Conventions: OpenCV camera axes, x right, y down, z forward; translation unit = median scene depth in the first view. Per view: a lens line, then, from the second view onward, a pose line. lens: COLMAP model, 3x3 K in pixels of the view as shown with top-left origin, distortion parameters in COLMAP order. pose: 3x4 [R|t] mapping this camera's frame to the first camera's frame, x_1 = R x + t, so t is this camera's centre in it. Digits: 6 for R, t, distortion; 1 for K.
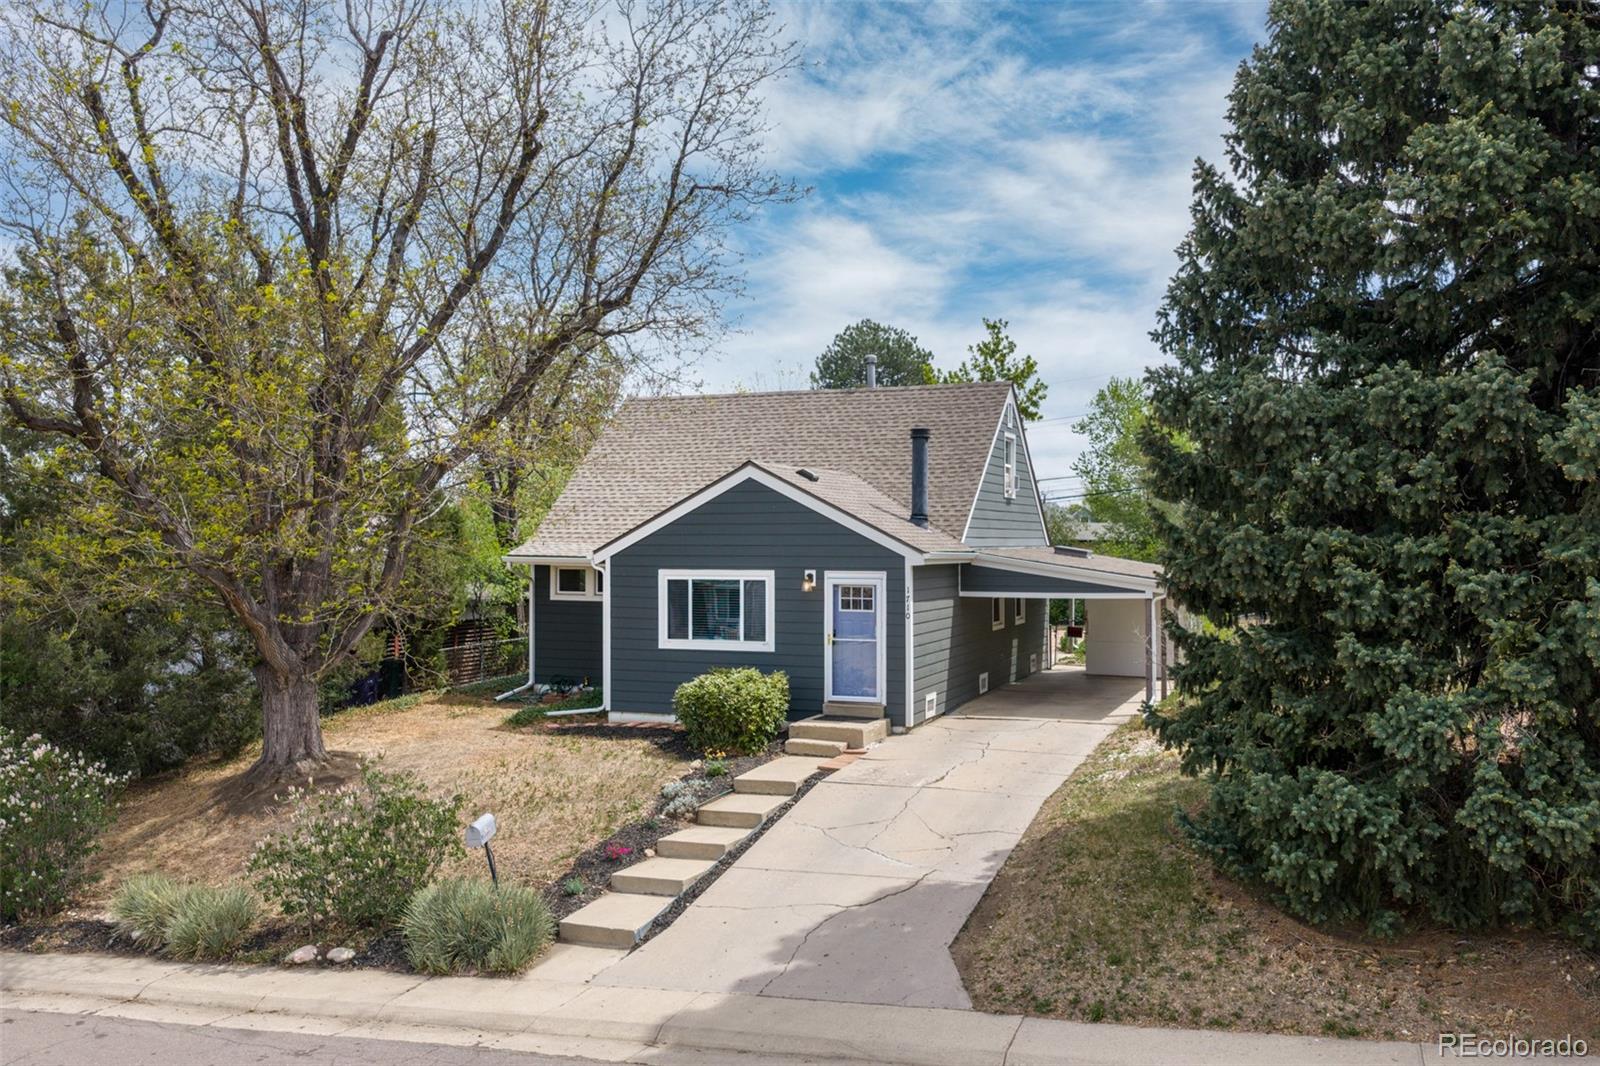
lens RADIAL K [[1295.8, 0, 799.8], [0, 1295.8, 532.8], [0, 0, 1]] dist [0.013758, -0.012839]
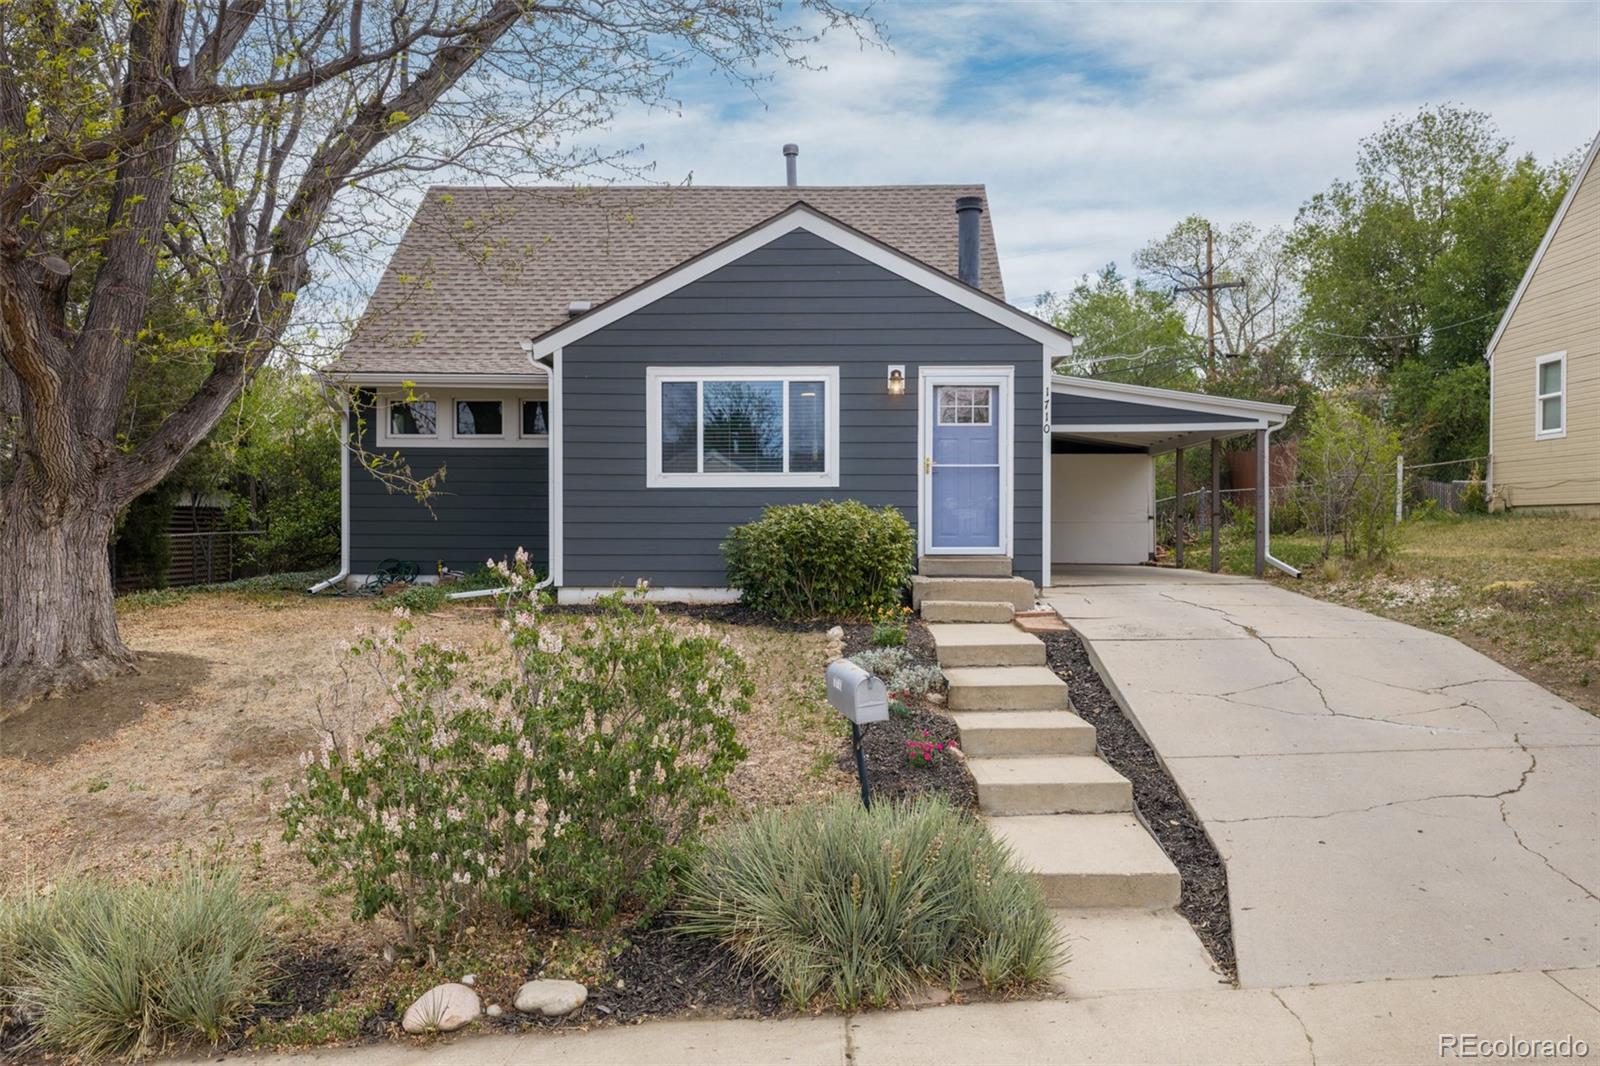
lens RADIAL K [[1295.8, 0, 799.8], [0, 1295.8, 532.8], [0, 0, 1]] dist [0.013758, -0.012839]
pose [[0.937663, -0.000701, 0.347545, -0.274193], [-0.003865, 0.999915, 0.012442, 0.107413], [-0.347524, -0.013010, 0.937581, 0.369156]]
